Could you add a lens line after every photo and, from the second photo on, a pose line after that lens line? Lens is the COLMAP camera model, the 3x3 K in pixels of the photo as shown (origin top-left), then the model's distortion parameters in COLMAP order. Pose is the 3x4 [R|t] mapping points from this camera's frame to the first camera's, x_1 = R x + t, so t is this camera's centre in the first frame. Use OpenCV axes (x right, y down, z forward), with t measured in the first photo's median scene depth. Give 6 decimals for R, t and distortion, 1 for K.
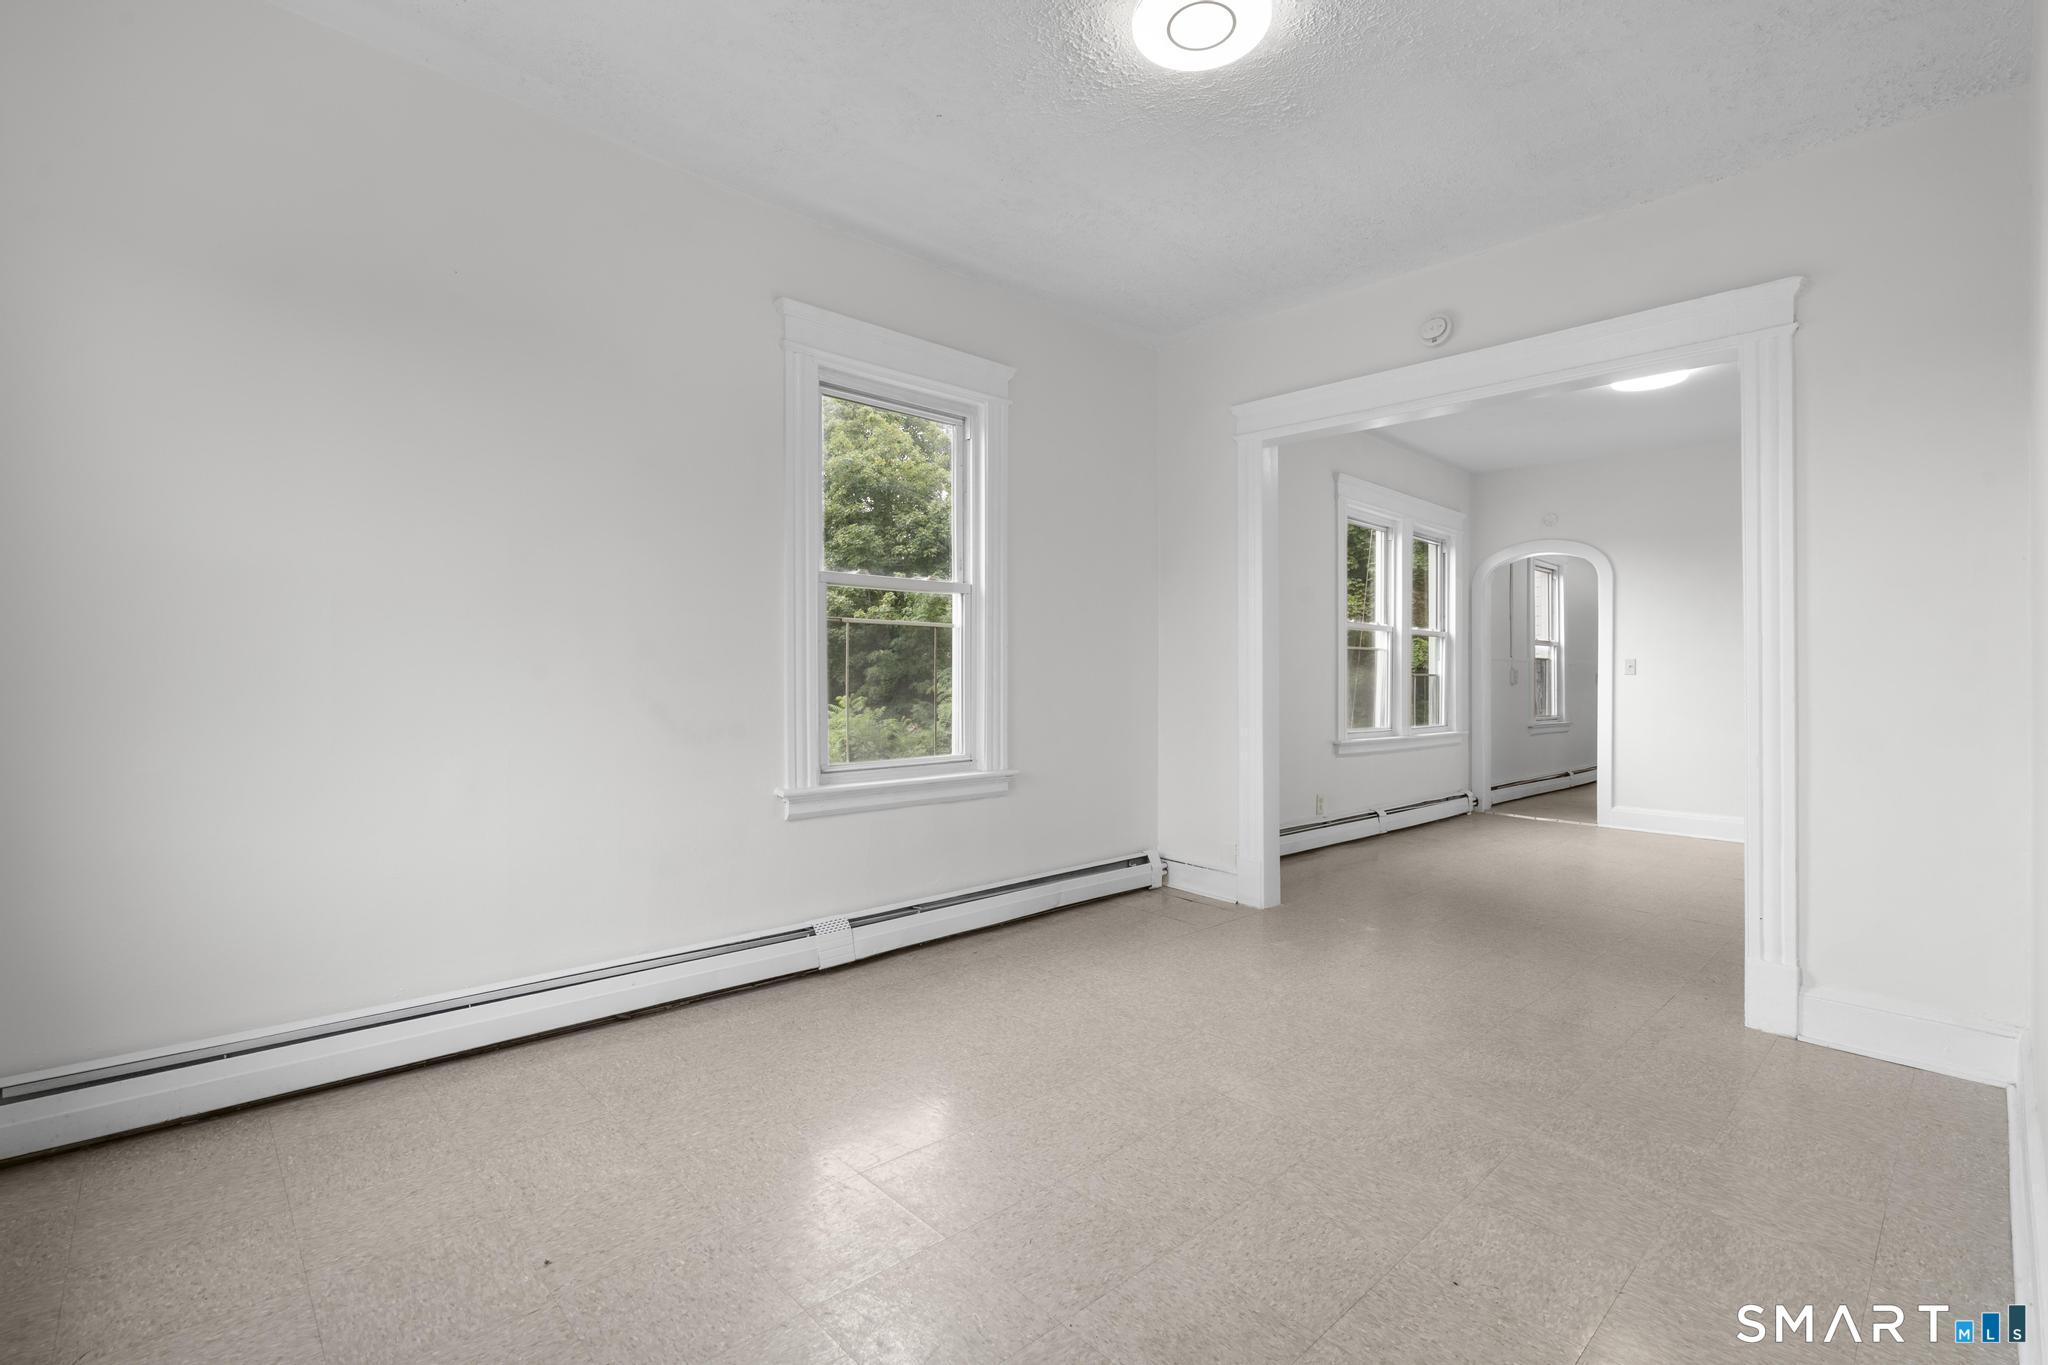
lens RADIAL K [[917.6, 0, 1021.7], [0, 917.6, 683.7], [0, 0, 1]] dist [-0.008604, 0.002820]
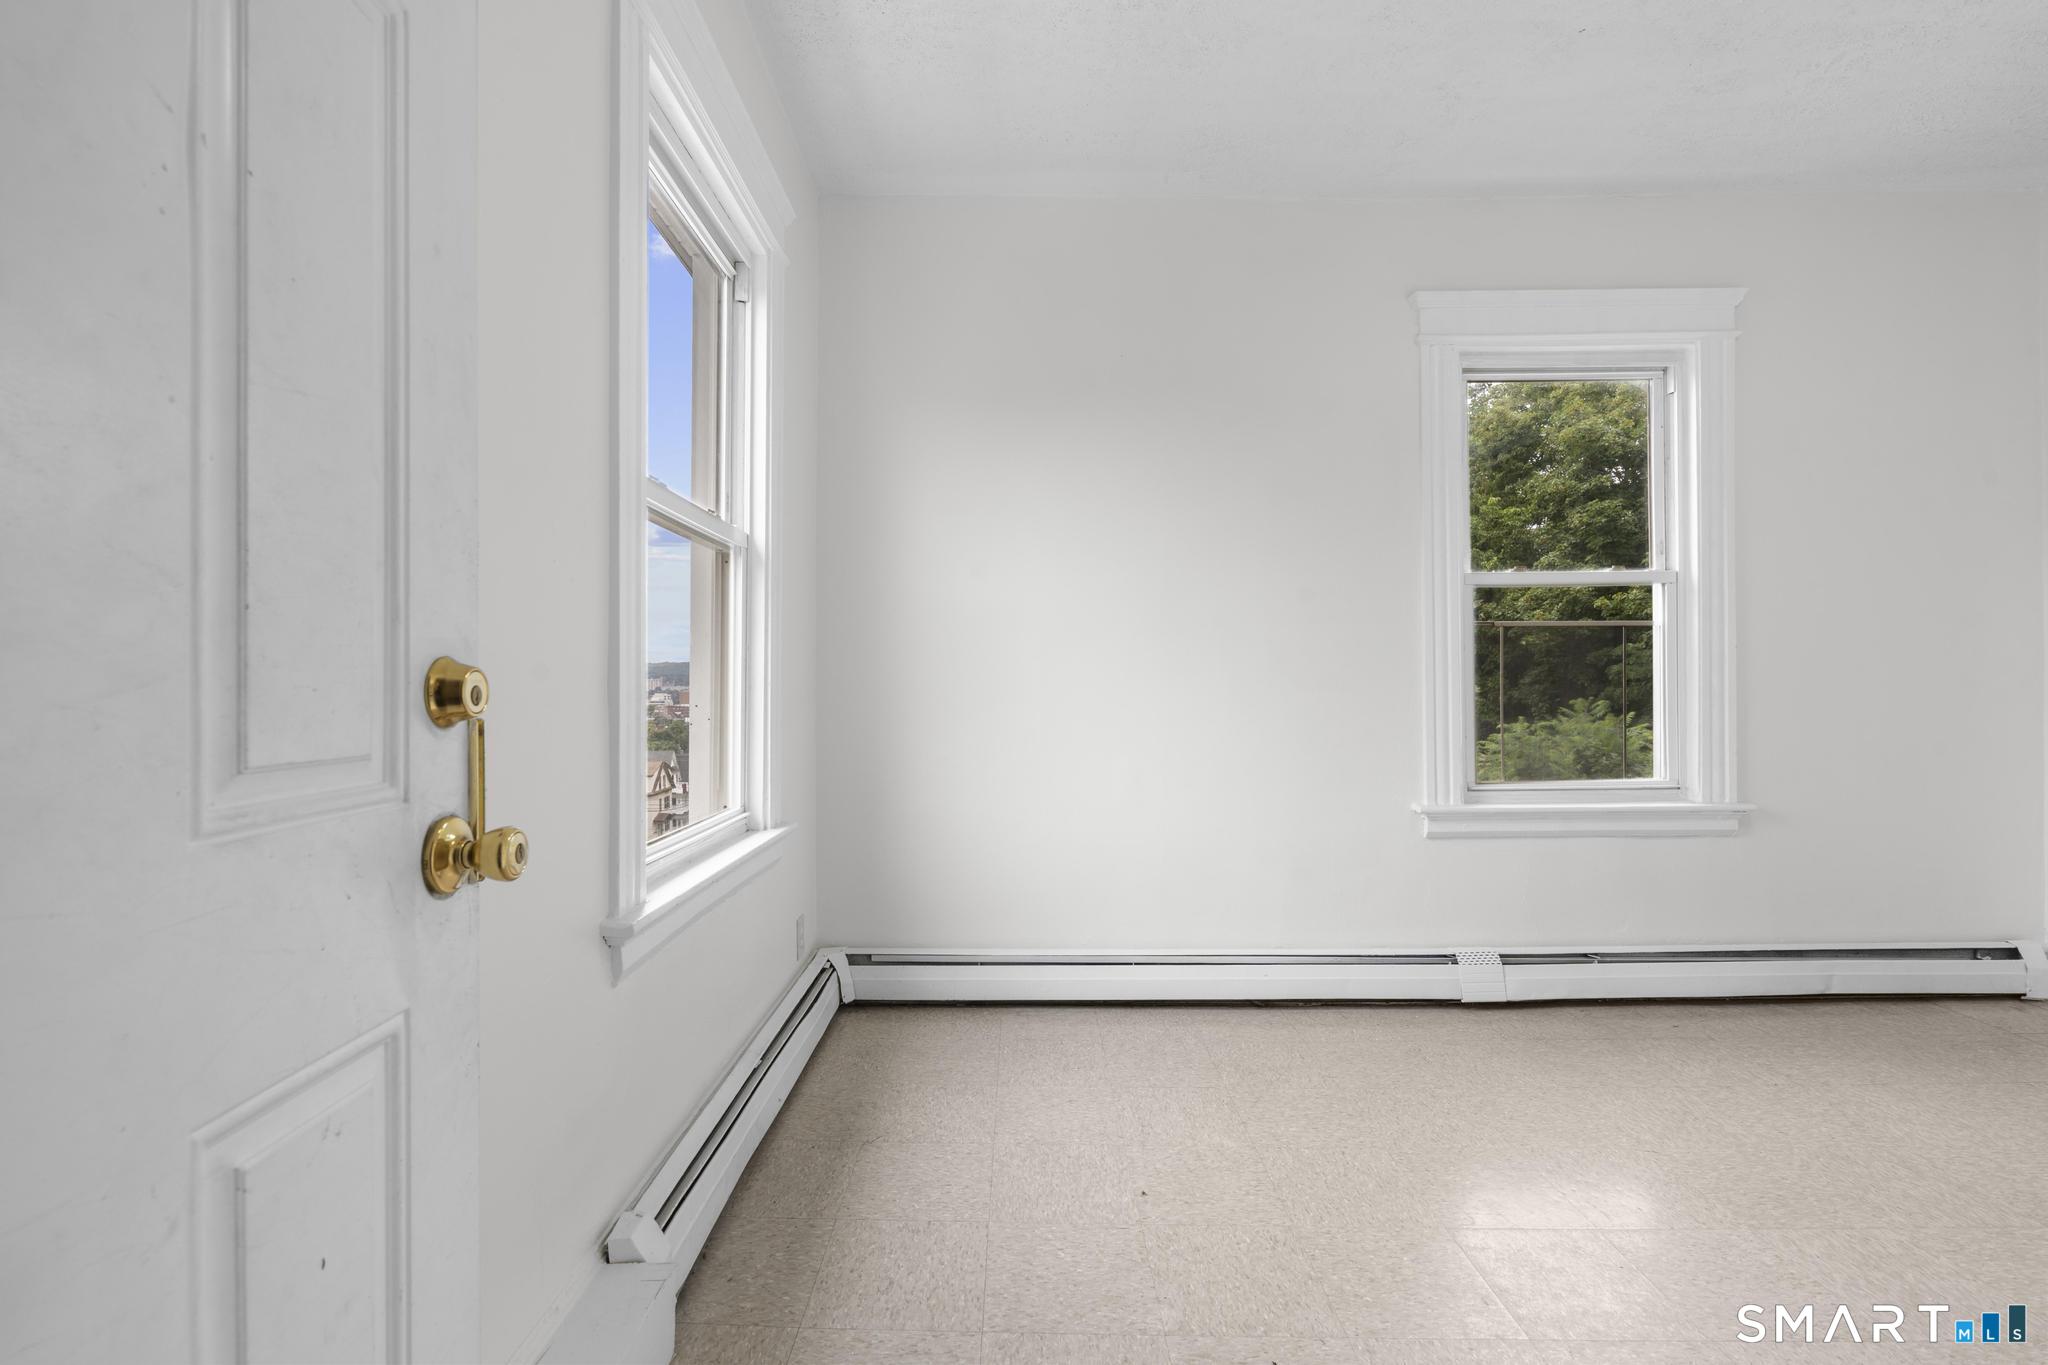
lens RADIAL K [[917.6, 0, 1021.7], [0, 917.6, 683.7], [0, 0, 1]] dist [-0.008604, 0.002820]
pose [[0.727207, -0.003379, -0.686409, 0.091283], [0.003246, 0.999994, -0.001483, -0.011022], [0.686410, -0.001150, 0.727214, 0.018364]]
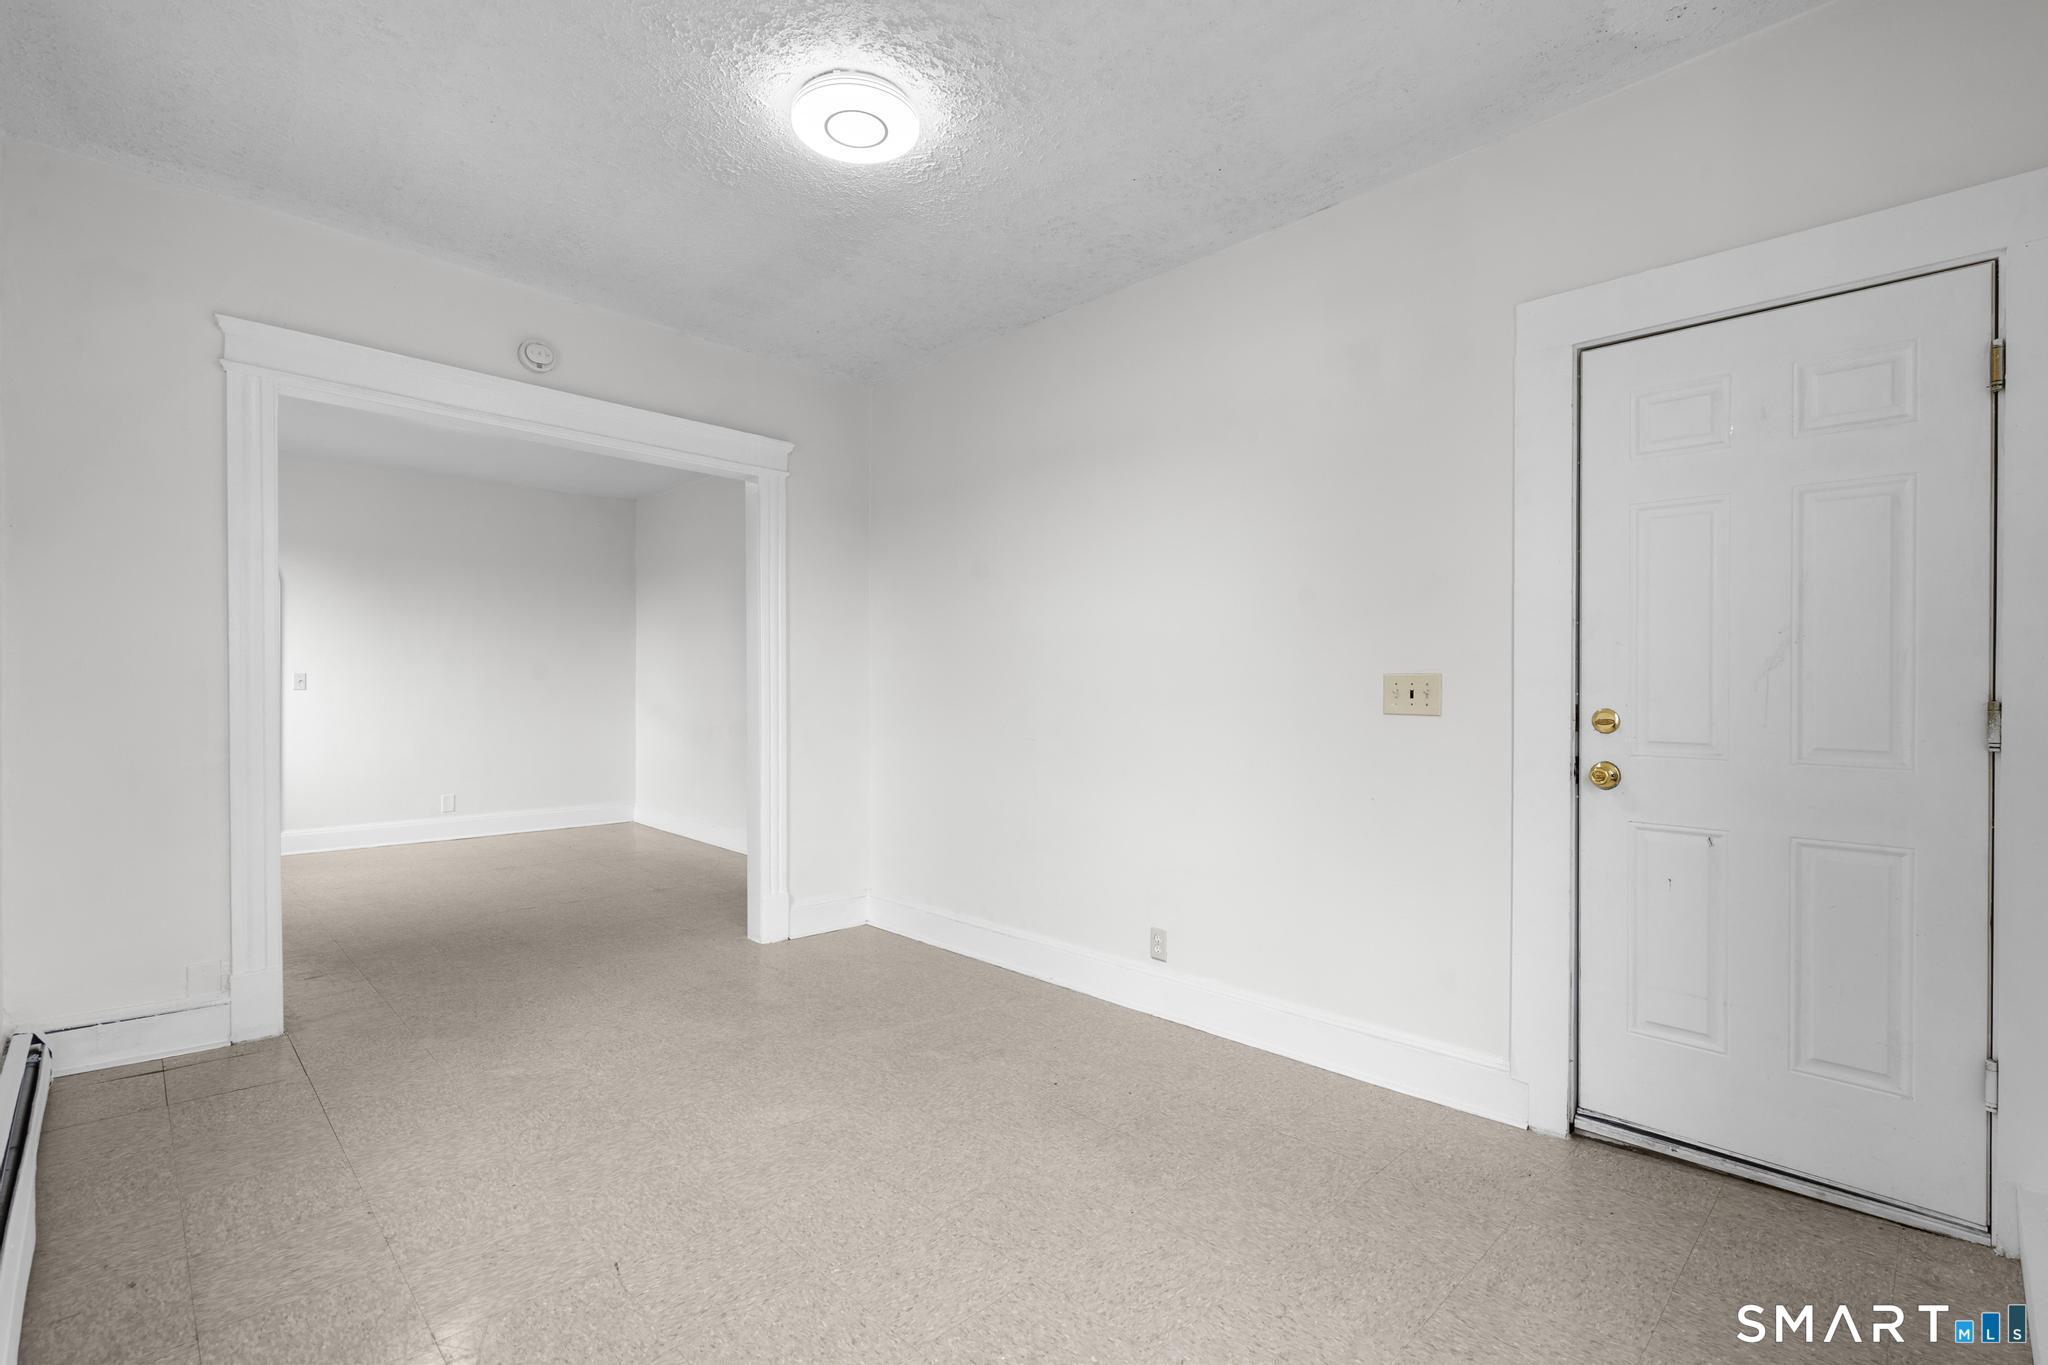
lens RADIAL K [[917.6, 0, 1021.7], [0, 917.6, 683.7], [0, 0, 1]] dist [-0.008604, 0.002820]
pose [[-0.029275, -0.006012, 0.999553, -0.621028], [0.000185, 0.999982, 0.006020, -0.045408], [-0.999571, 0.000361, -0.029273, 0.575298]]
